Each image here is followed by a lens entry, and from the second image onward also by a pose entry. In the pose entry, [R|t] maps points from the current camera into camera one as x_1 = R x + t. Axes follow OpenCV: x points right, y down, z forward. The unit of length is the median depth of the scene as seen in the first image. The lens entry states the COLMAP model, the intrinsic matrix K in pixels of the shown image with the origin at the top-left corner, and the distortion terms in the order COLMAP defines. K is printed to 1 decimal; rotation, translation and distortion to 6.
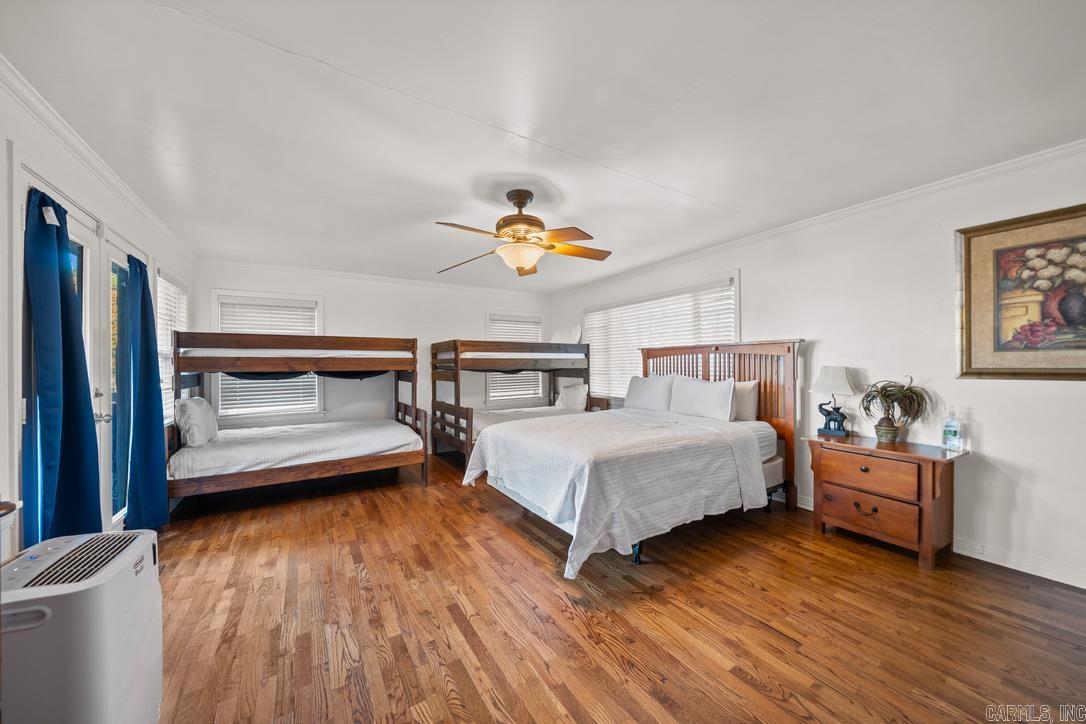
lens RADIAL K [[382.2, 0, 543.0], [0, 382.2, 362.0], [0, 0, 1]] dist [-0.001458, -0.000056]
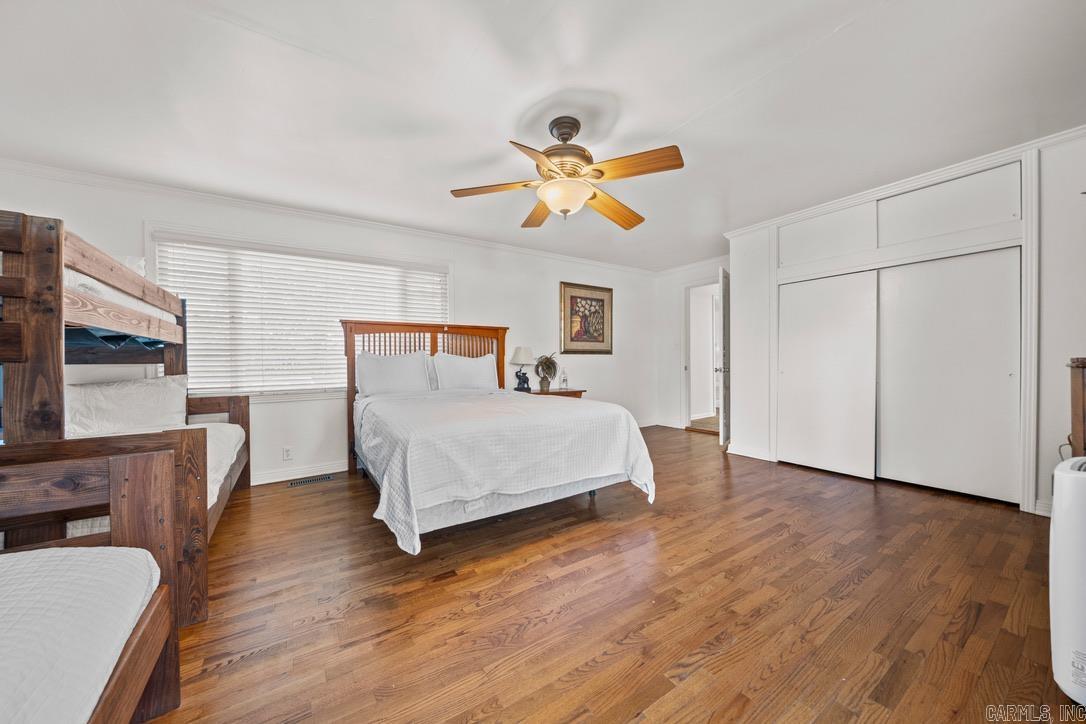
lens RADIAL K [[382.2, 0, 543.0], [0, 382.2, 362.0], [0, 0, 1]] dist [-0.001458, -0.000056]
pose [[-0.018686, 0.005752, 0.999809, -1.021630], [0.000636, 0.999983, -0.005742, 0.103526], [-0.999825, 0.000529, -0.018689, 1.207439]]
